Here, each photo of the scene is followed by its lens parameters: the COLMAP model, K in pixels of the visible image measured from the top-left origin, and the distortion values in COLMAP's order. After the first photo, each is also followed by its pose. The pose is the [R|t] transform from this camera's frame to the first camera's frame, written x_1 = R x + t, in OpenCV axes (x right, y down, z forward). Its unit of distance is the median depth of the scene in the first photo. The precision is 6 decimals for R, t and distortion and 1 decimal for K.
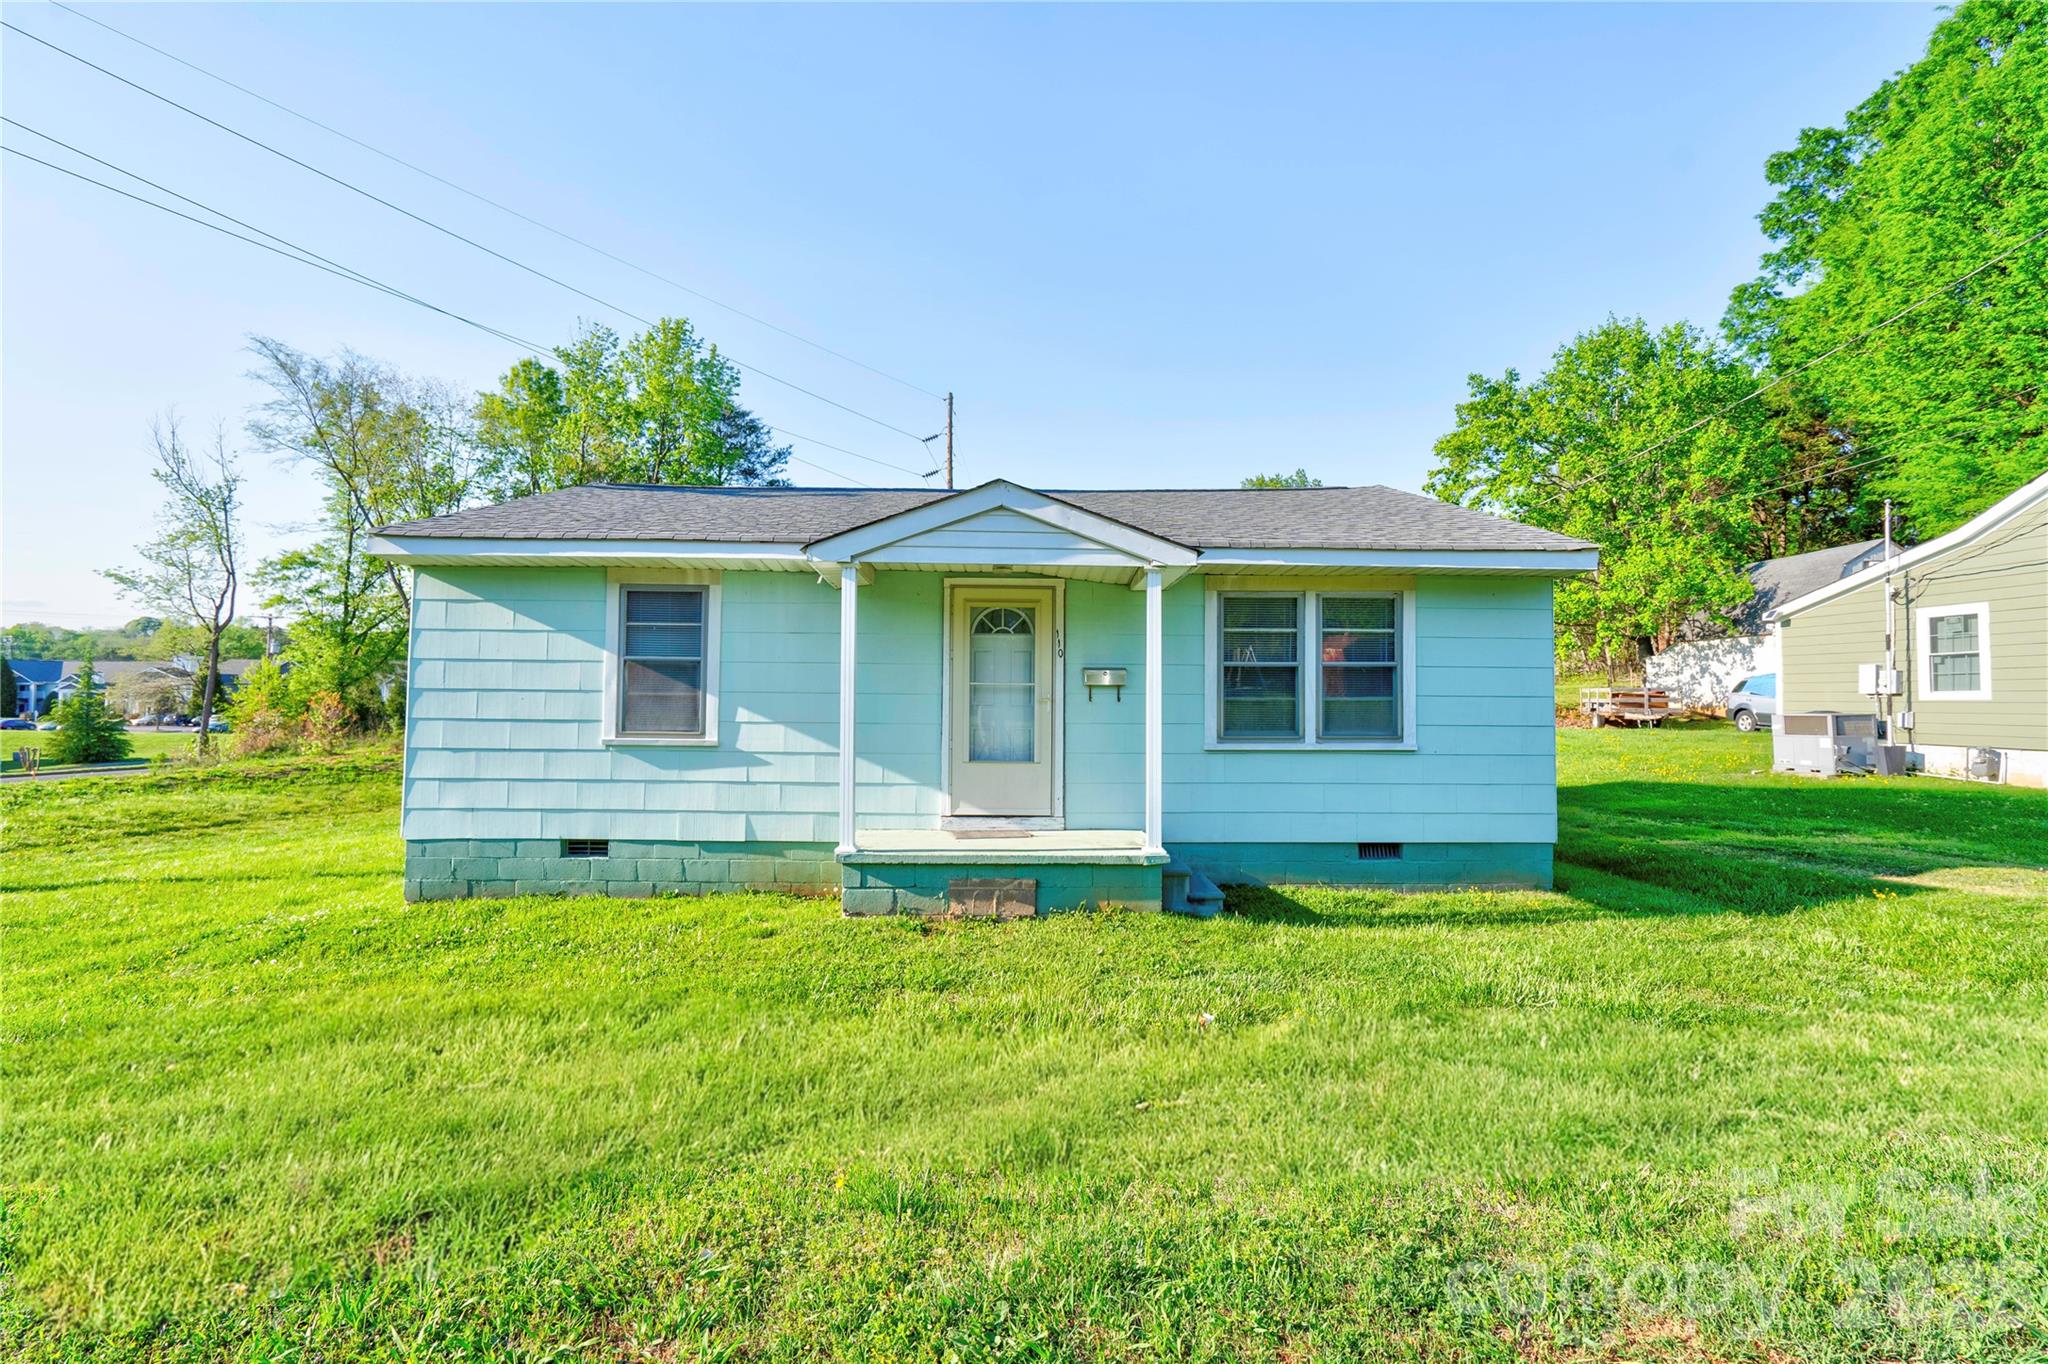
lens RADIAL K [[938.5, 0, 1009.5], [0, 938.5, 678.1], [0, 0, 1]] dist [-0.007313, 0.014968]
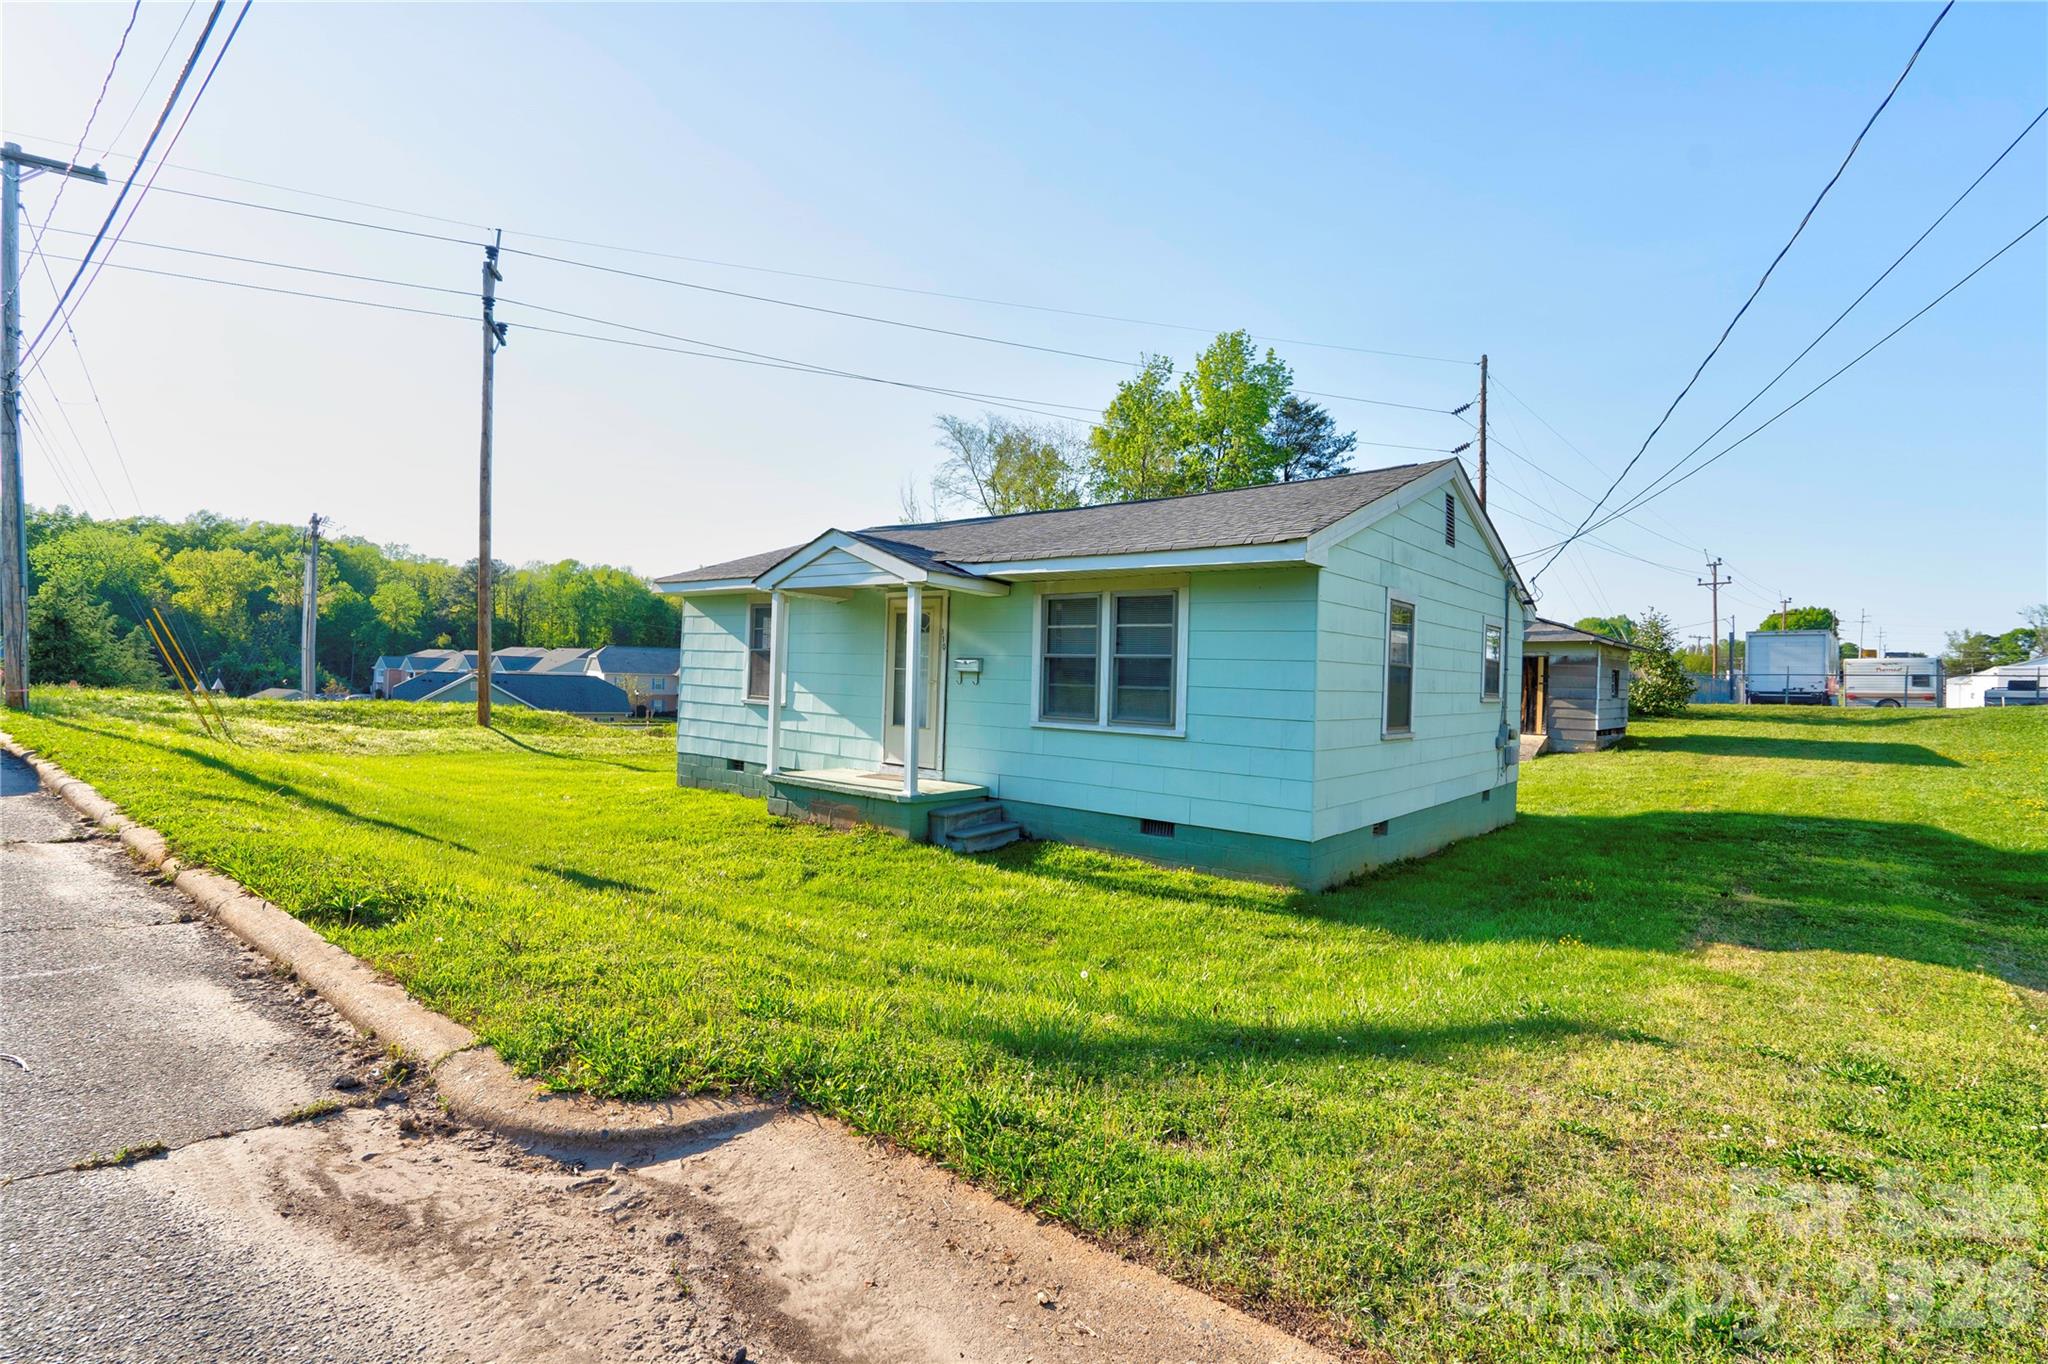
lens RADIAL K [[977.6, 0, 1024.0], [0, 977.6, 682.0], [0, 0, 1]] dist [-0.049891, 0.017461]
pose [[0.748218, 0.022671, -0.663065, 1.030810], [-0.014027, 0.999733, 0.018354, -0.003636], [0.663304, -0.004432, 0.748337, 0.051329]]
